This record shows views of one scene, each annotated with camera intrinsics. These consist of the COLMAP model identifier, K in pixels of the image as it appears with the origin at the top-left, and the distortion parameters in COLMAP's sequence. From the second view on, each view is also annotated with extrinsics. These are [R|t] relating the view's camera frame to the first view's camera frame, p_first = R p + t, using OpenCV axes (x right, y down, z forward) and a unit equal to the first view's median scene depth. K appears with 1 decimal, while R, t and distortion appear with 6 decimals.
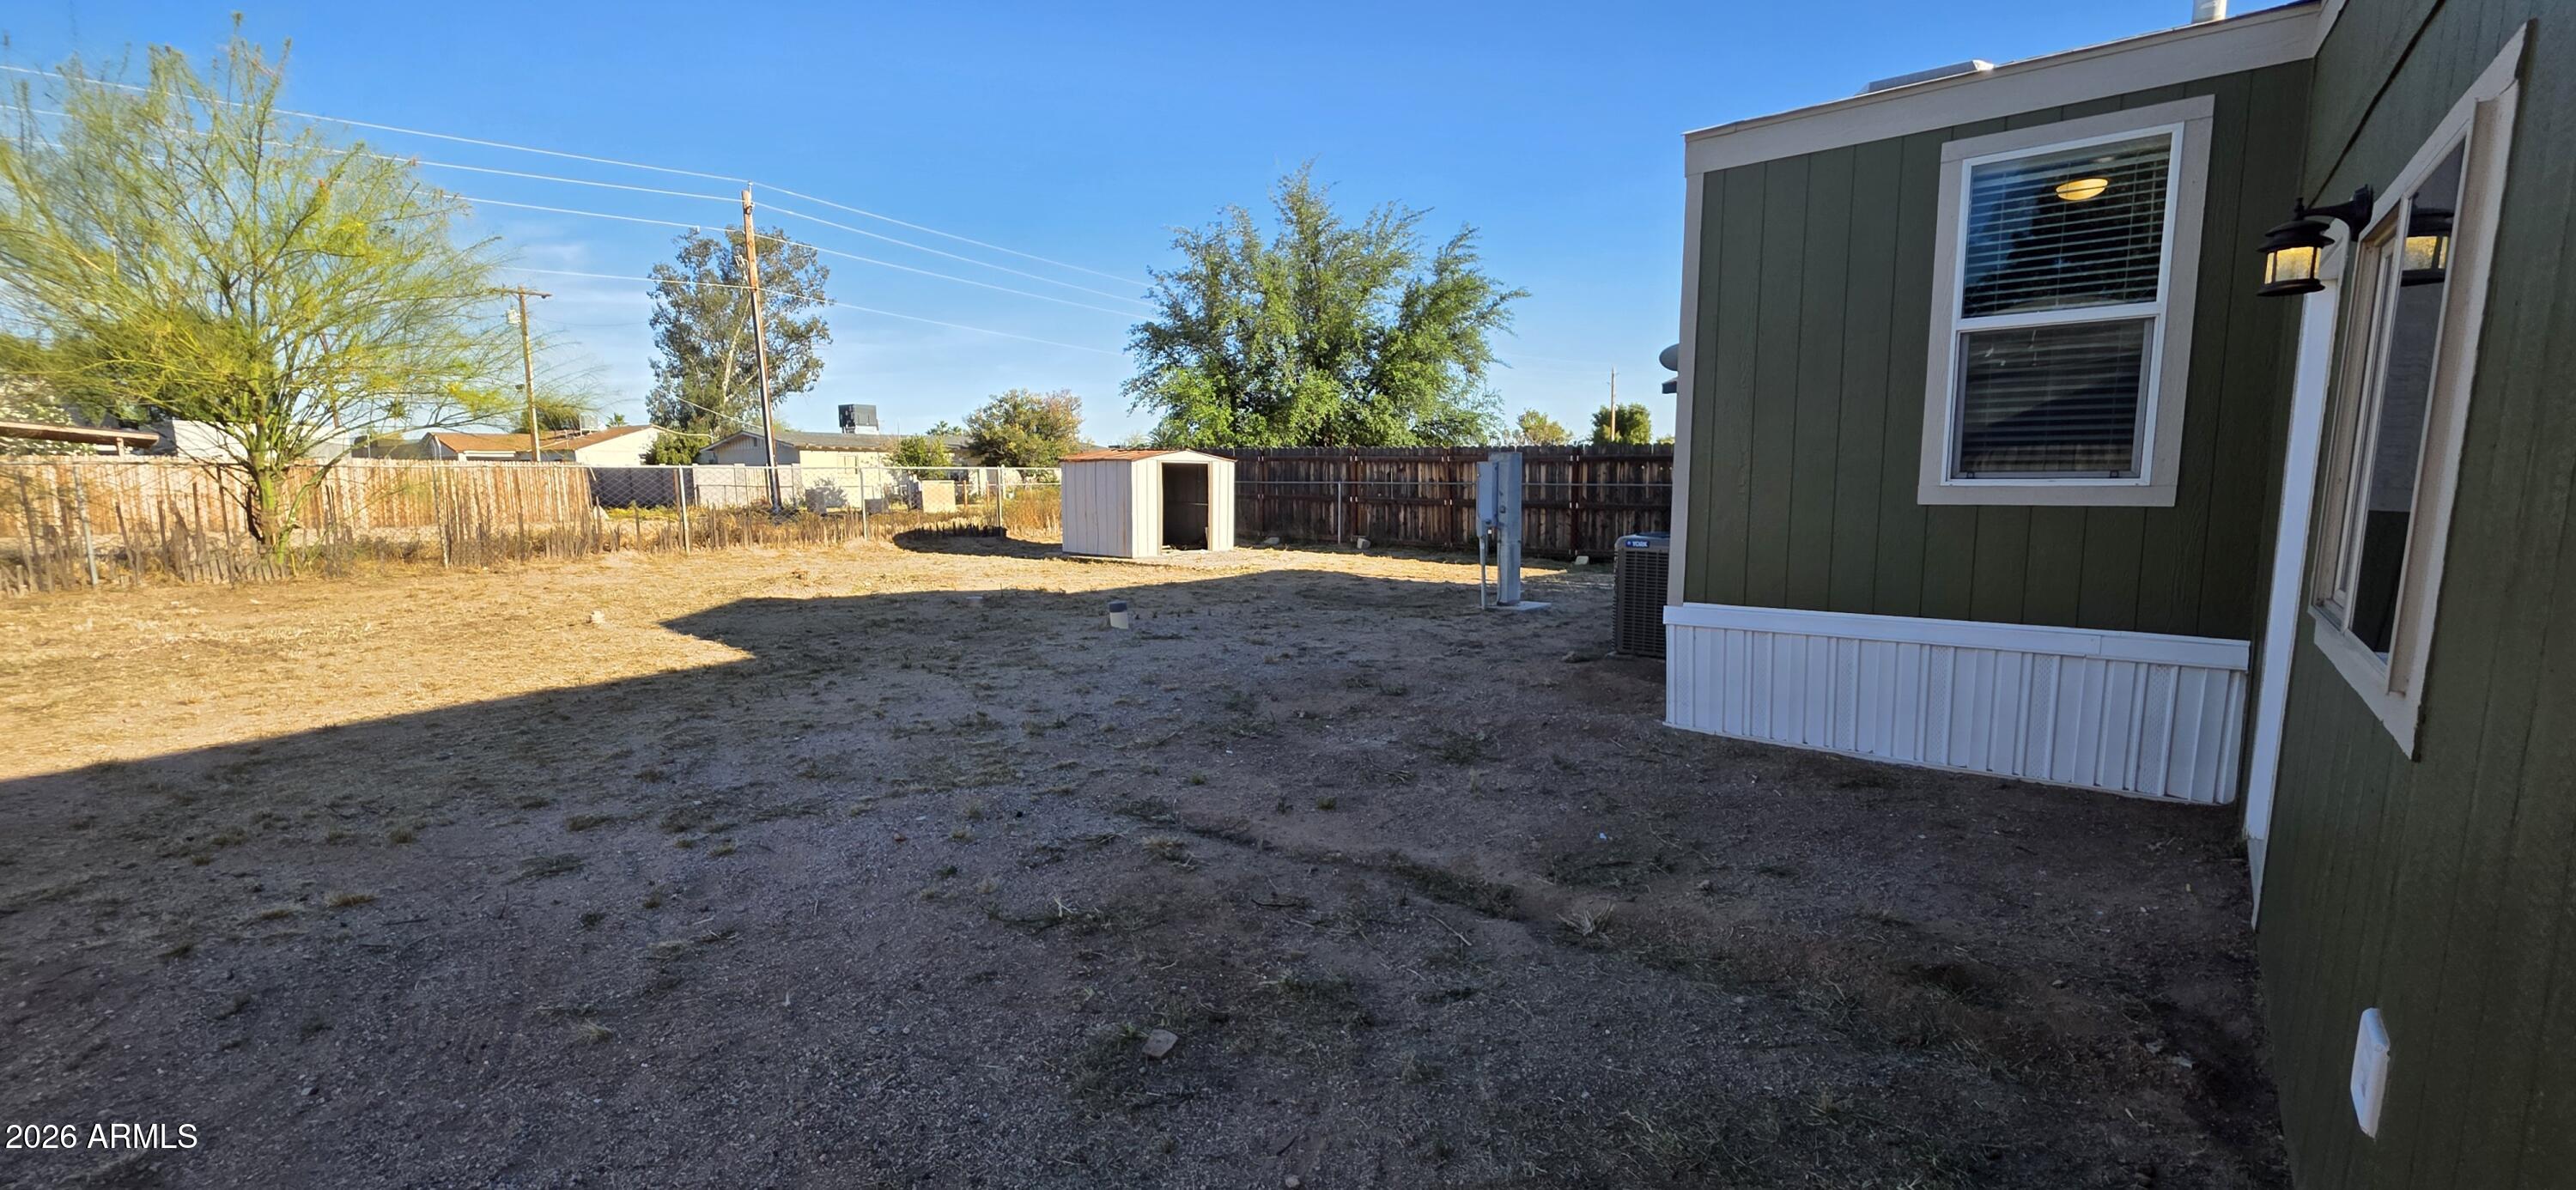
lens RADIAL K [[1038.2, 0, 1294.2], [0, 1038.2, 608.2], [0, 0, 1]] dist [-0.001975, -0.000394]
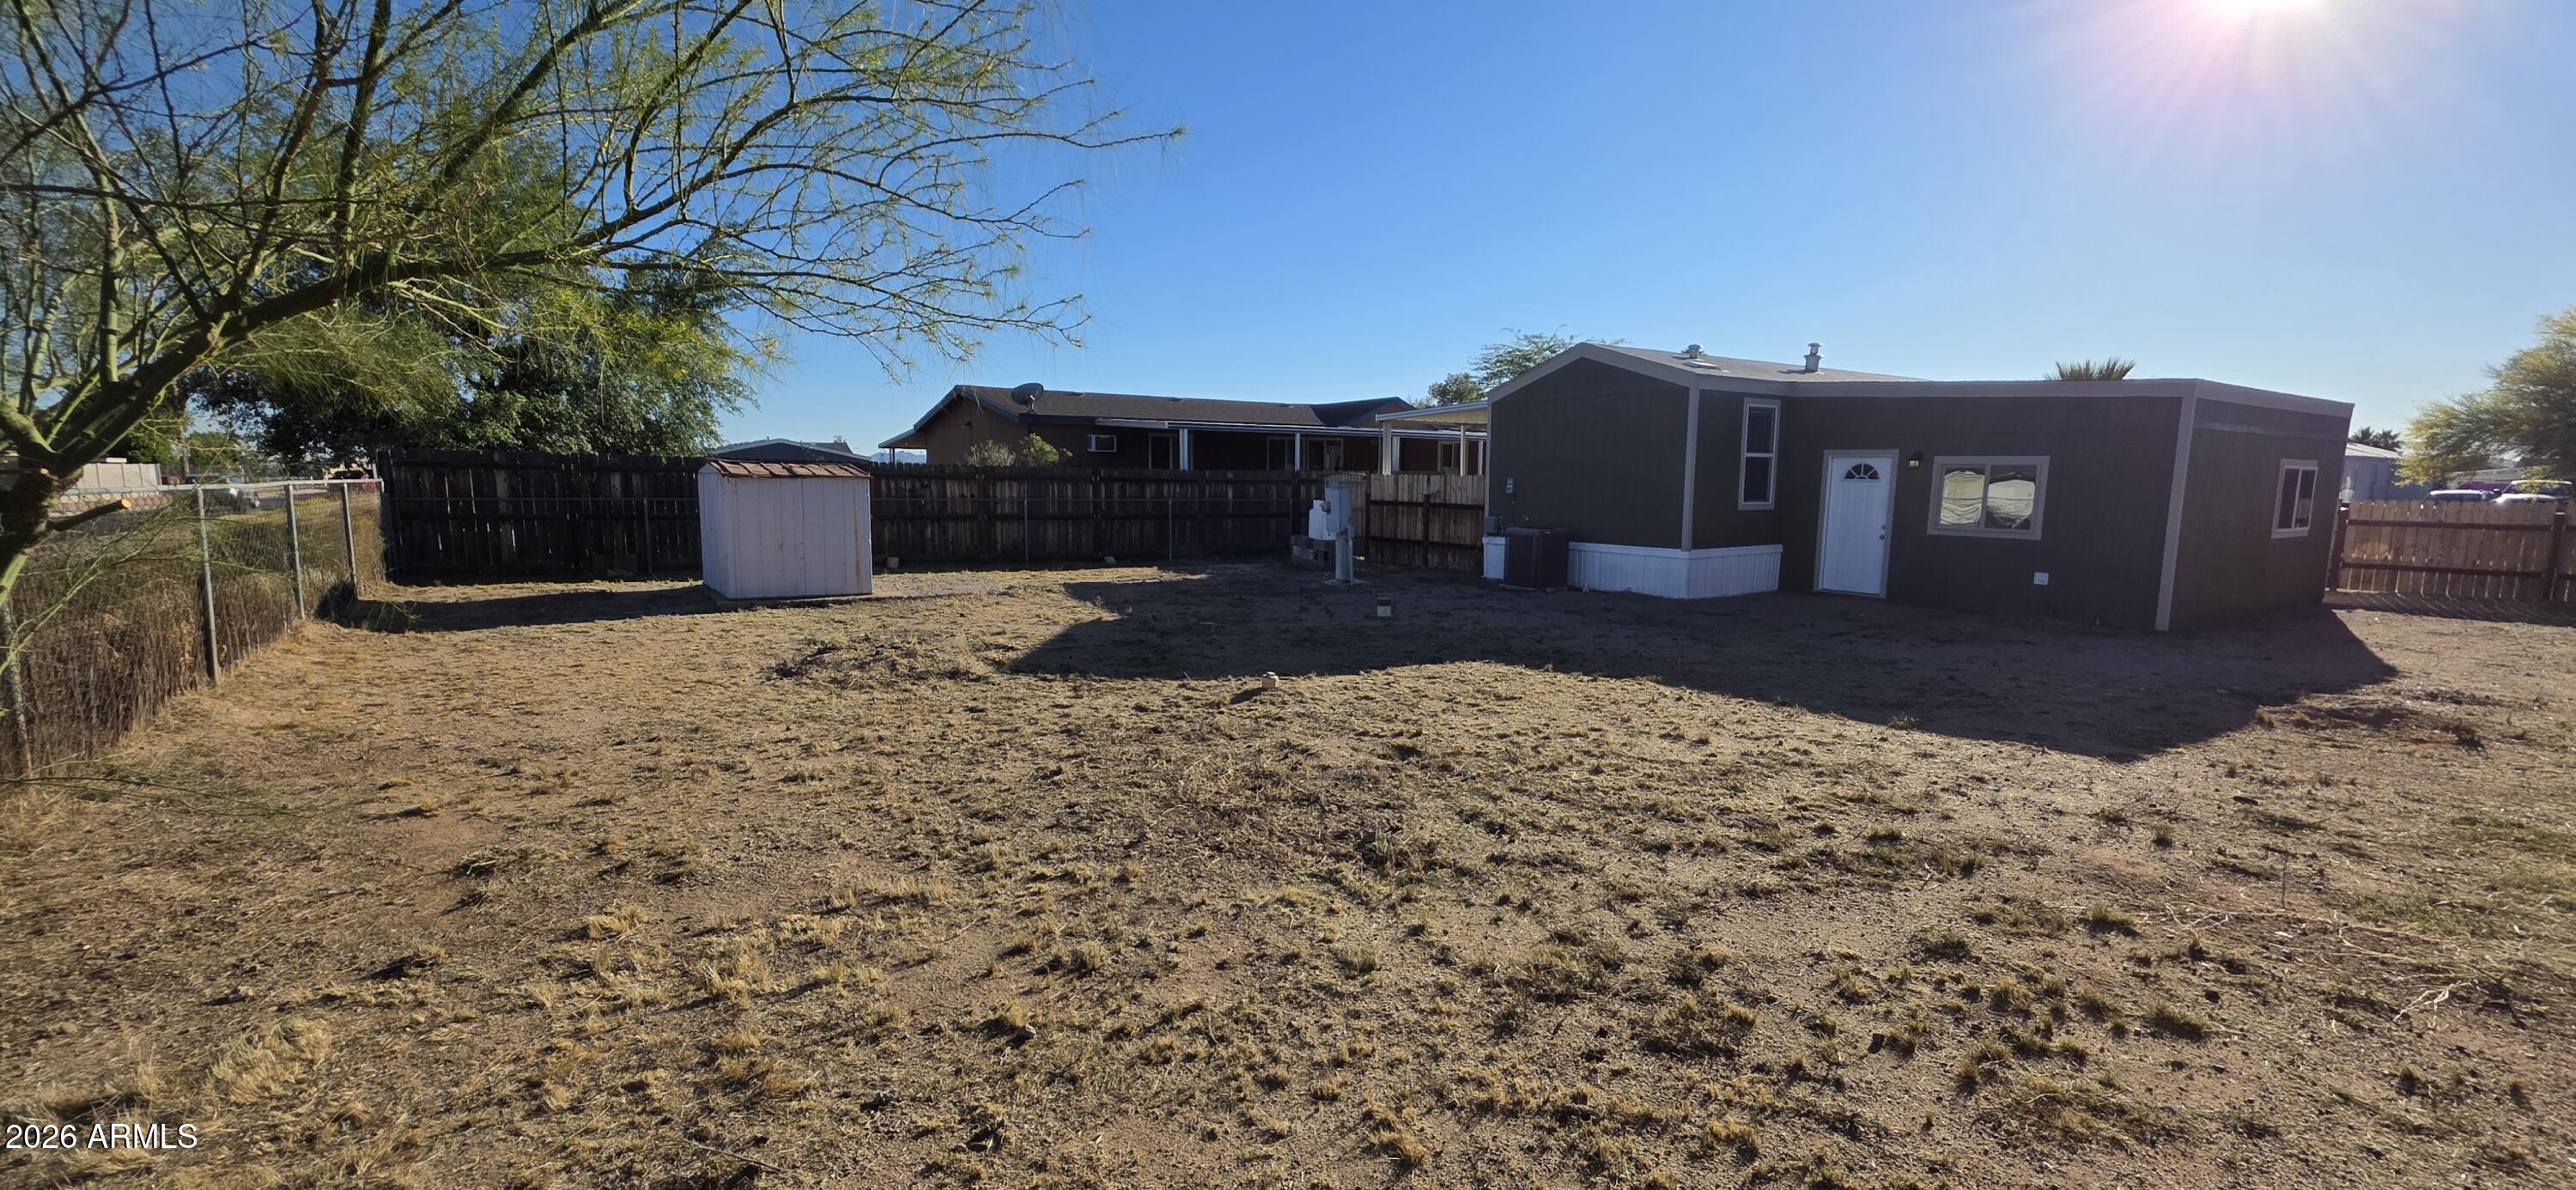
lens RADIAL K [[1023.9, 0, 1285.3], [0, 1023.9, 617.2], [0, 0, 1]] dist [-0.002494, -0.000210]
pose [[0.293157, -0.122412, 0.948195, -2.681536], [0.112436, 0.989301, 0.092957, -0.216606], [-0.949430, 0.079361, 0.303784, 1.353186]]
